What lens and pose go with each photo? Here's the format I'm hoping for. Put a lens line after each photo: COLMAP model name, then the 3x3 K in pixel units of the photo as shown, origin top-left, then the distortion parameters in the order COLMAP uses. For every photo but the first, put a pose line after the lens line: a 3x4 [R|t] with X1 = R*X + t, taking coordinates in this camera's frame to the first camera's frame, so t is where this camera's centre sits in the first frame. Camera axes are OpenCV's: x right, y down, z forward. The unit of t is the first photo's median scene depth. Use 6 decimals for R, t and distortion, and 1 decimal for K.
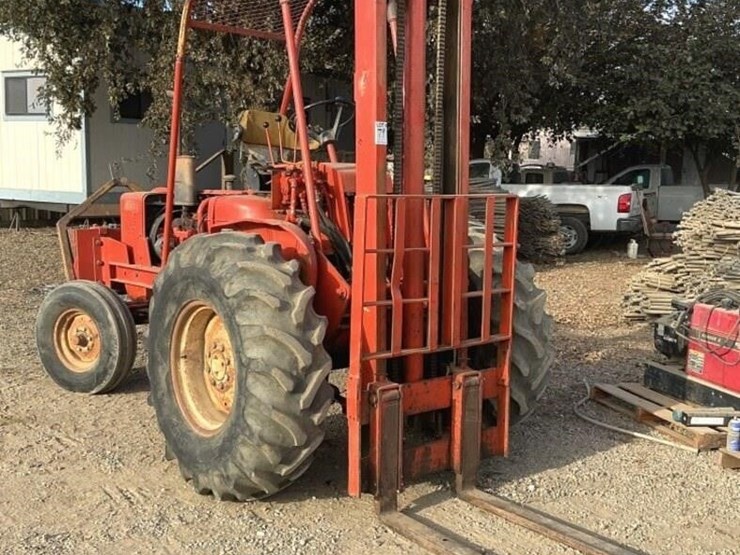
lens RADIAL K [[856.7, 0, 370.0], [0, 856.7, 277.5], [0, 0, 1]] dist [0.174343, -0.460342]
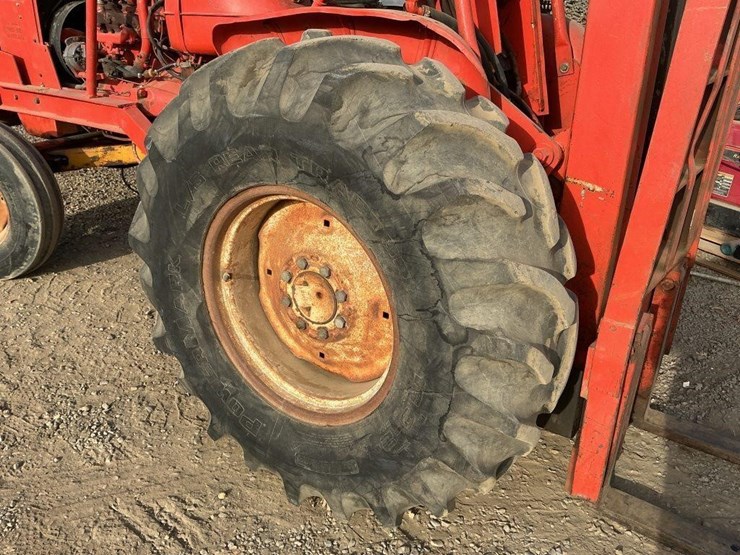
lens RADIAL K [[618.8, 0, 367.7], [0, 618.8, 277.4], [0, 0, 1]] dist [0.091995, -0.179067]
pose [[0.957082, -0.103303, 0.270782, -0.246751], [0.012677, 0.948346, 0.316985, -0.035426], [-0.289540, -0.299948, 0.908954, 0.630397]]
